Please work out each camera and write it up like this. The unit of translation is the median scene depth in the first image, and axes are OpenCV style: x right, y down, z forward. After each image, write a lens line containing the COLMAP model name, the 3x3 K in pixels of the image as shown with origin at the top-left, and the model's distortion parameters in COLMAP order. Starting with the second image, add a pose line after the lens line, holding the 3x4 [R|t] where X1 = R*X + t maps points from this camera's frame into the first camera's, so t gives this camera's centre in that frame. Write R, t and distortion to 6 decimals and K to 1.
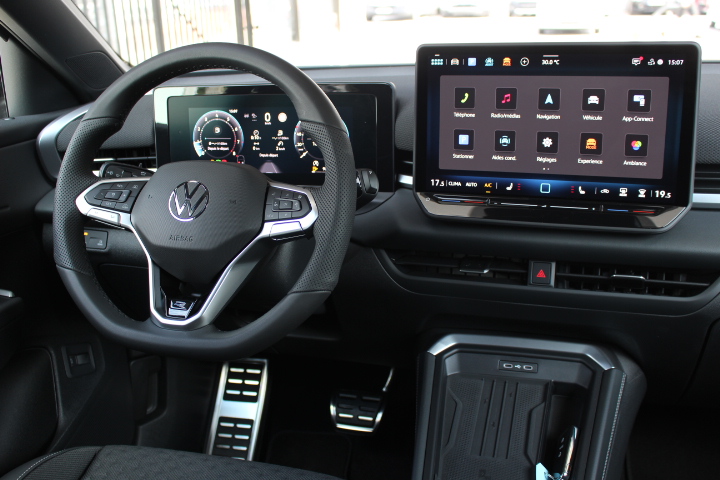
lens RADIAL K [[772.1, 0, 358.6], [0, 772.1, 240.0], [0, 0, 1]] dist [-0.090564, 0.000000]
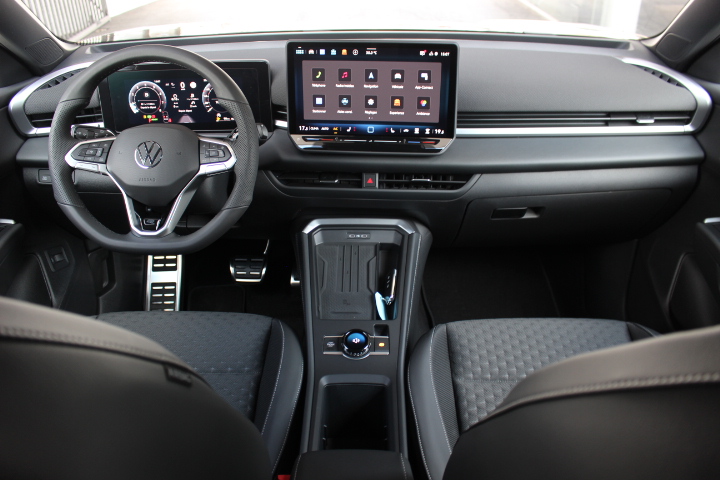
lens RADIAL K [[603.7, 0, 362.7], [0, 603.7, 235.5], [0, 0, 1]] dist [-0.117966, 0.014123]
pose [[0.962981, -0.100990, 0.249938, -0.114586], [0.050390, 0.978267, 0.201134, -0.103267], [-0.264818, -0.181094, 0.947141, -0.248672]]
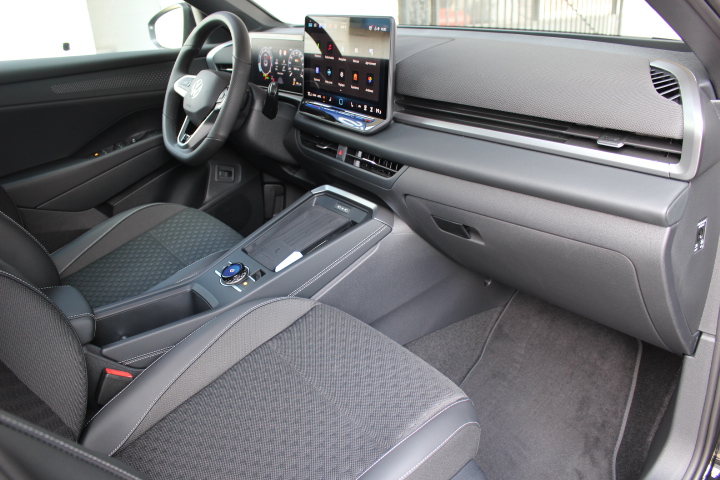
lens RADIAL K [[603.7, 0, 360.7], [0, 603.7, 238.1], [0, 0, 1]] dist [-0.117966, 0.014123]
pose [[0.805373, 0.237040, -0.543310, 1.049777], [-0.164595, 0.969948, 0.179191, -0.019082], [0.569458, -0.054889, 0.820186, -0.084400]]
